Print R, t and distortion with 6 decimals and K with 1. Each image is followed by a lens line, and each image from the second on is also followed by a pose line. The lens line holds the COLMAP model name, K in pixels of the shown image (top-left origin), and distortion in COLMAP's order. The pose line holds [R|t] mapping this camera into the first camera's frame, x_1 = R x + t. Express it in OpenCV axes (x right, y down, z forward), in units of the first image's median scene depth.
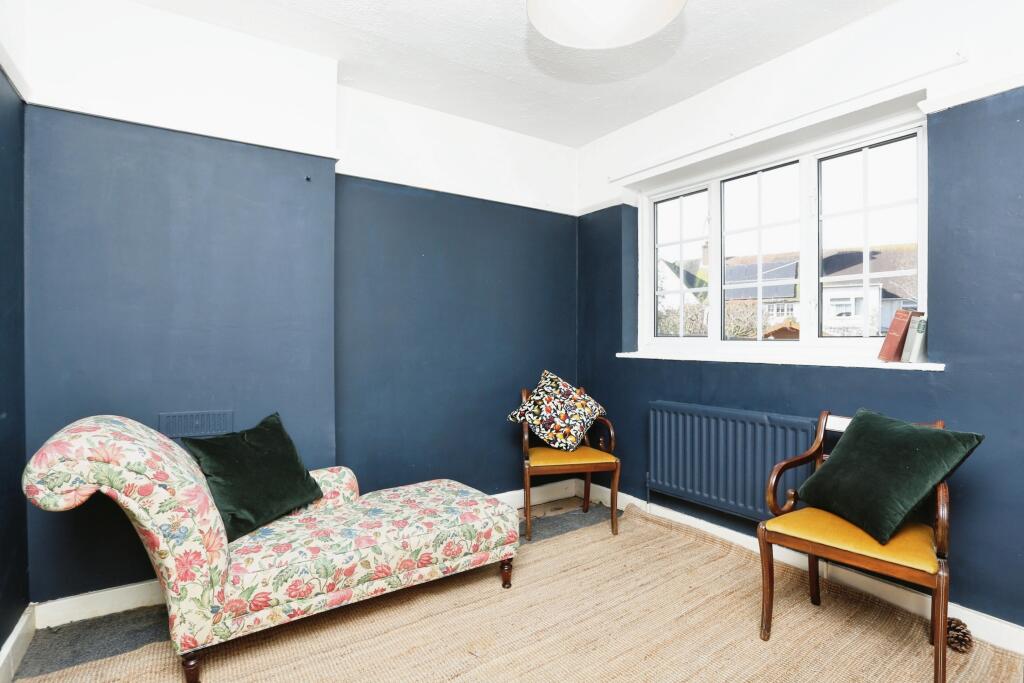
lens RADIAL K [[497.7, 0, 512.0], [0, 497.7, 341.5], [0, 0, 1]] dist [-0.048396, 0.000294]
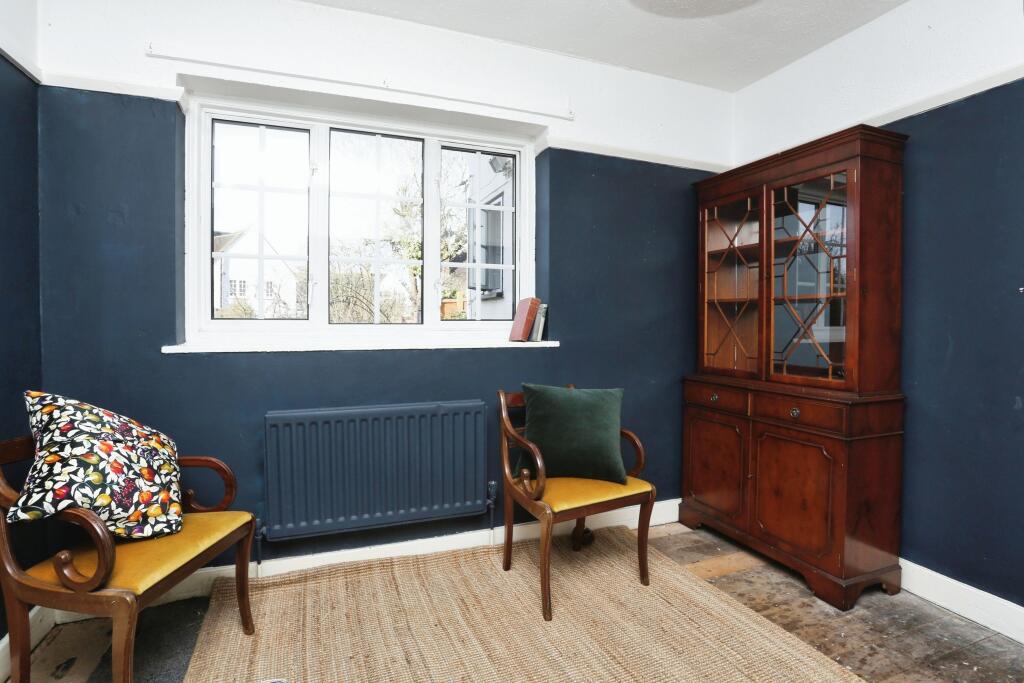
lens RADIAL K [[510.1, 0, 509.5], [0, 510.1, 326.6], [0, 0, 1]] dist [-0.016919, 0.000999]
pose [[0.243574, -0.016165, 0.969748, -0.320512], [0.003485, 0.999869, 0.015791, -0.010491], [-0.969876, -0.000467, 0.243599, 0.505679]]
